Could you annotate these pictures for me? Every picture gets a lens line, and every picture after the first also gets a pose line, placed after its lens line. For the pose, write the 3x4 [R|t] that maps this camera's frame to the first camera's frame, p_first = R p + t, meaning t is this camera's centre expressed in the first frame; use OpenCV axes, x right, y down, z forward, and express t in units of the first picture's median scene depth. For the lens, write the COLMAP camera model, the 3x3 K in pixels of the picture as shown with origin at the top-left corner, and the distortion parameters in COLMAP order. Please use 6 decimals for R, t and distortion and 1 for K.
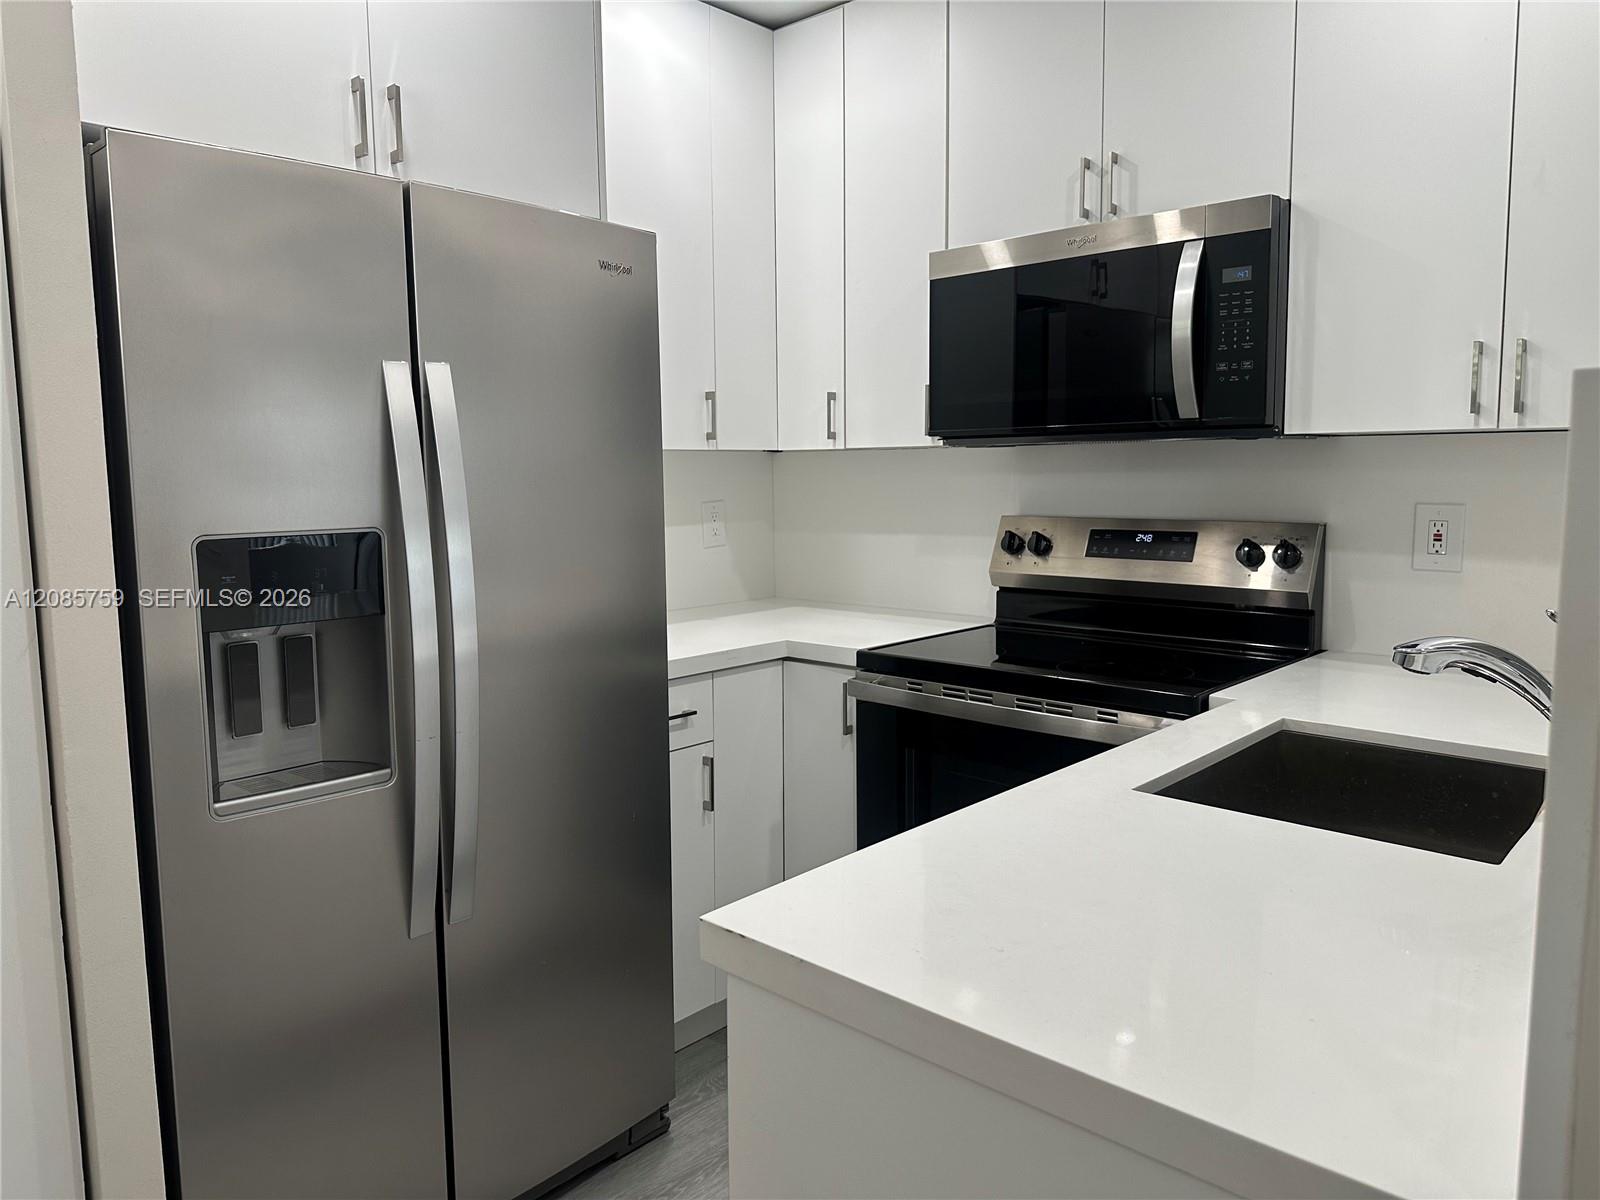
lens RADIAL K [[1116.4, 0, 798.9], [0, 1116.4, 591.2], [0, 0, 1]] dist [0.052195, -0.055826]
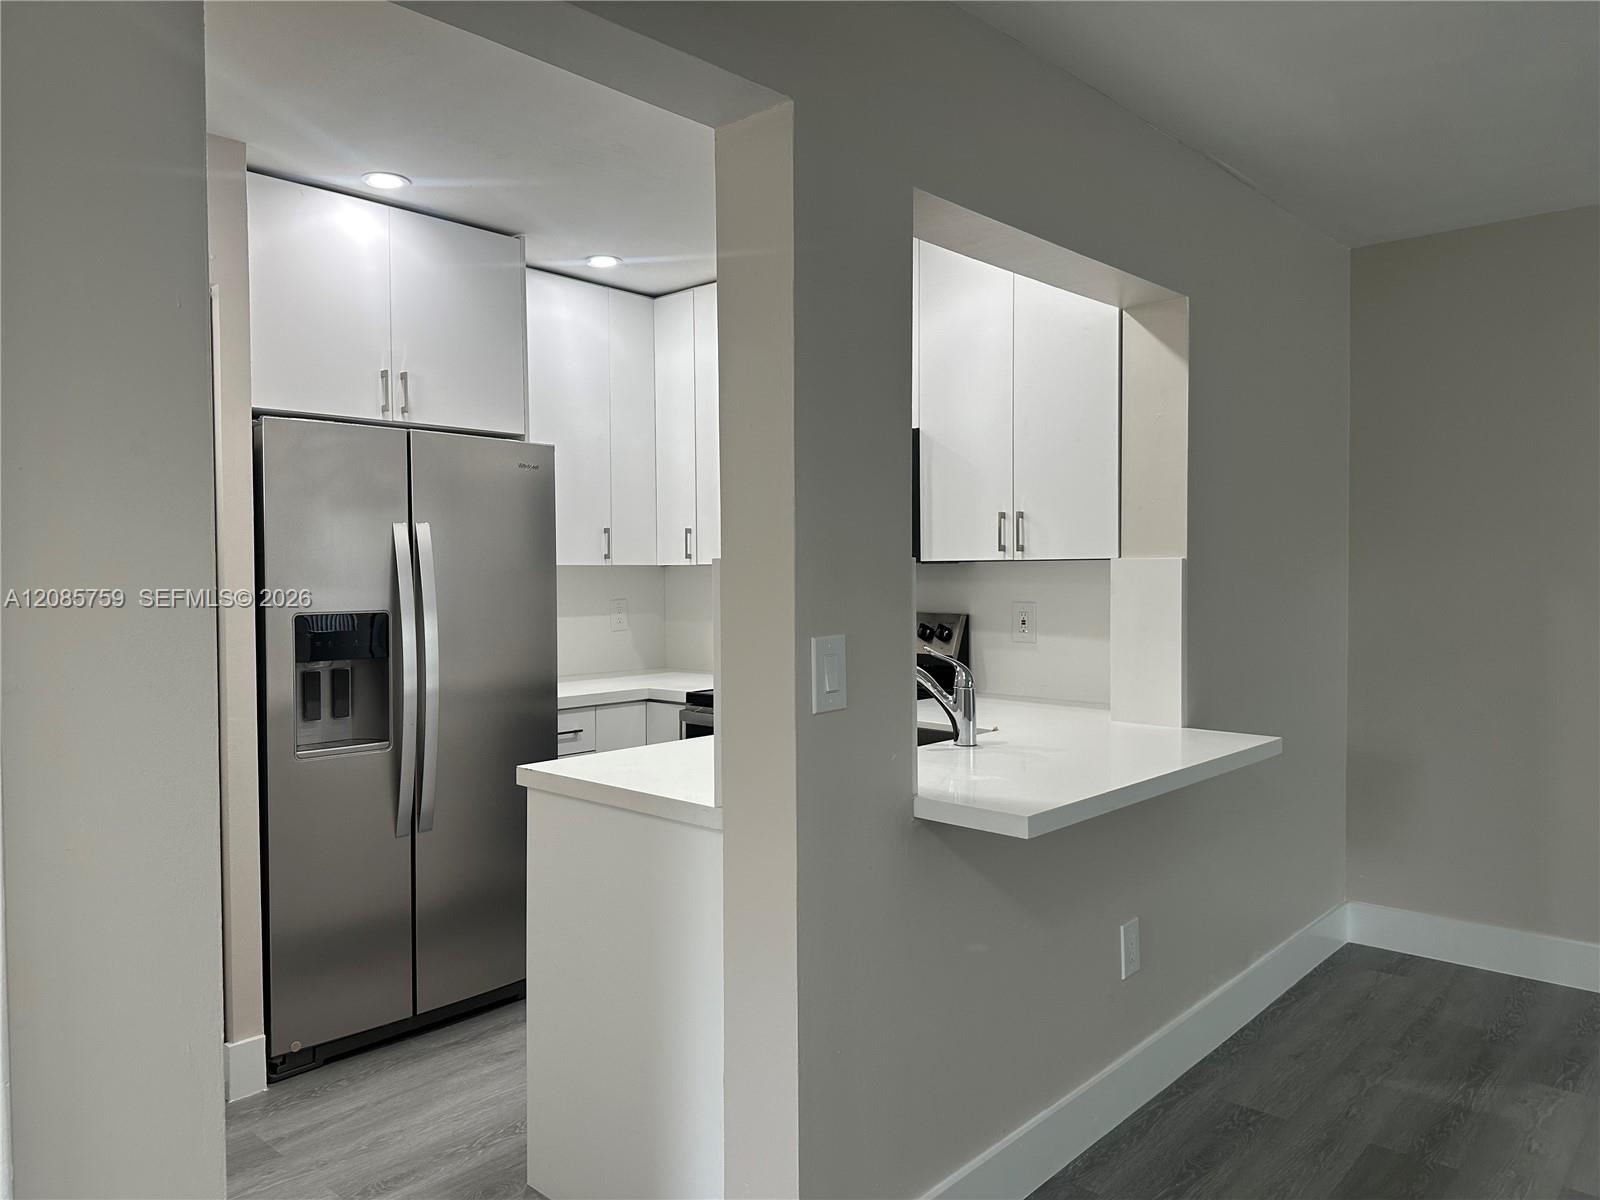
lens RADIAL K [[1127.1, 0, 785.7], [0, 1127.1, 597.0], [0, 0, 1]] dist [0.141882, -0.262945]
pose [[0.999983, 0.004396, -0.003804, 0.219492], [-0.004716, 0.996065, -0.088504, 0.063901], [0.003400, 0.088521, 0.996069, -0.664122]]
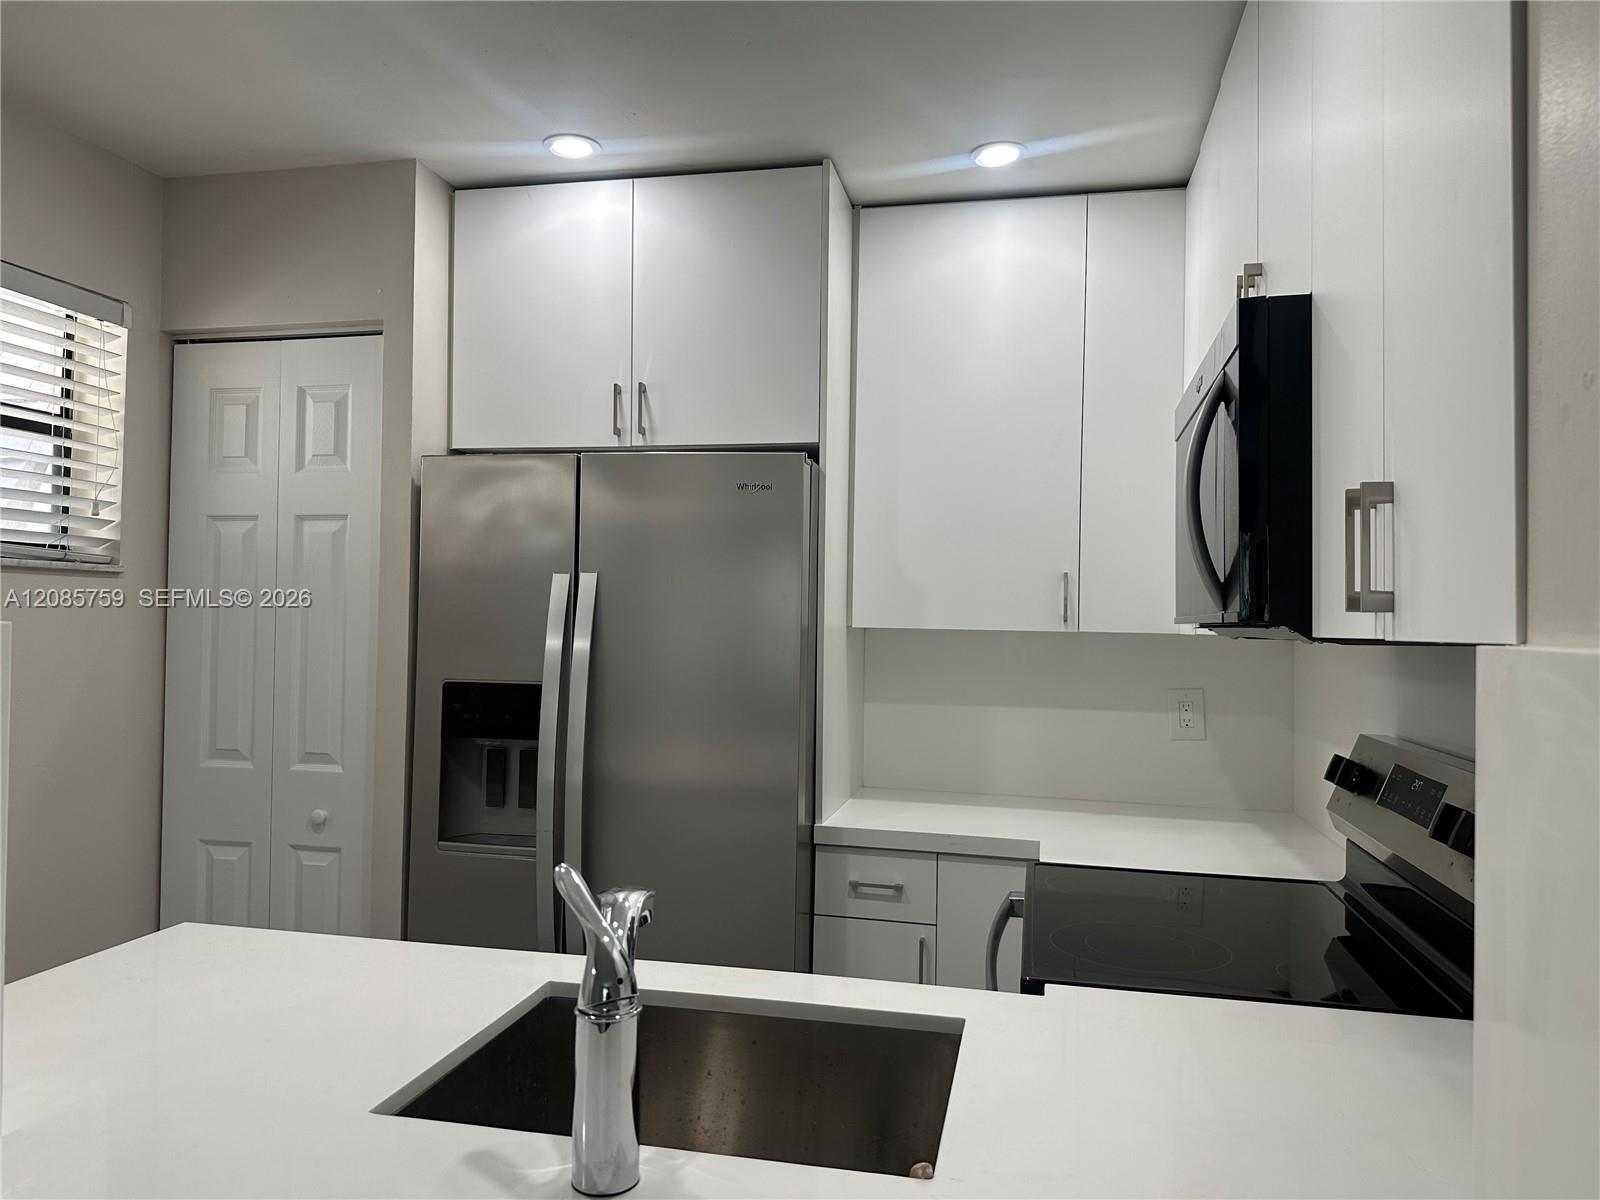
lens RADIAL K [[1127.1, 0, 785.7], [0, 1127.1, 597.0], [0, 0, 1]] dist [0.141882, -0.262945]
pose [[0.495732, -0.002890, -0.868471, 0.811798], [-0.116218, 0.990780, -0.069636, -0.075888], [0.860664, 0.135452, 0.490825, 0.388469]]
